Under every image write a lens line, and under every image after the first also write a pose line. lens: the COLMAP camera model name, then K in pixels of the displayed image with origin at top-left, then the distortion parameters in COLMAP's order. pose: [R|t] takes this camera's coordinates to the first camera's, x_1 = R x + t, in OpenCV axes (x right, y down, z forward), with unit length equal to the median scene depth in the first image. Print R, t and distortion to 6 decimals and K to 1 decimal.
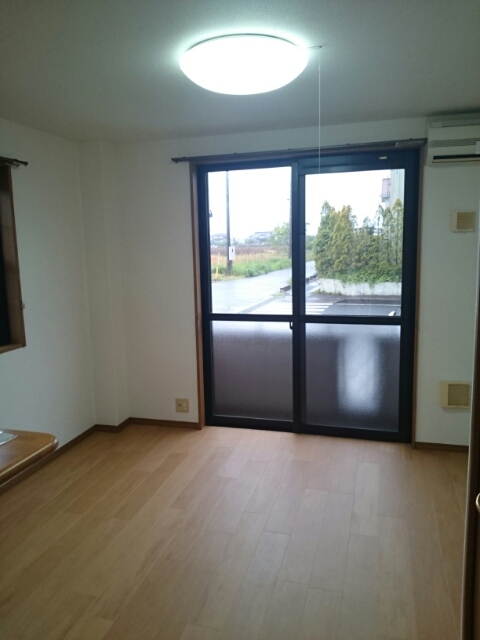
lens RADIAL K [[503.5, 0, 240.0], [0, 503.5, 320.0], [0, 0, 1]] dist [0.002617, 0.001823]
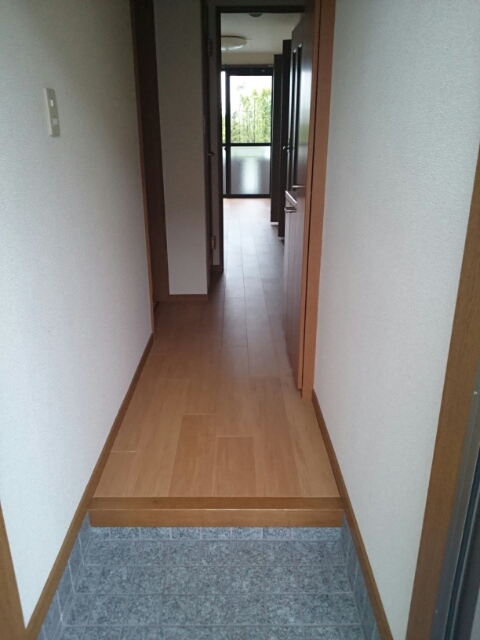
lens RADIAL K [[503.5, 0, 240.0], [0, 503.5, 320.0], [0, 0, 1]] dist [0.002617, 0.001823]
pose [[0.958822, -0.076481, 0.273516, -0.304264], [0.019813, 0.978725, 0.204216, 0.183058], [-0.283315, -0.190388, 0.939939, -0.767858]]
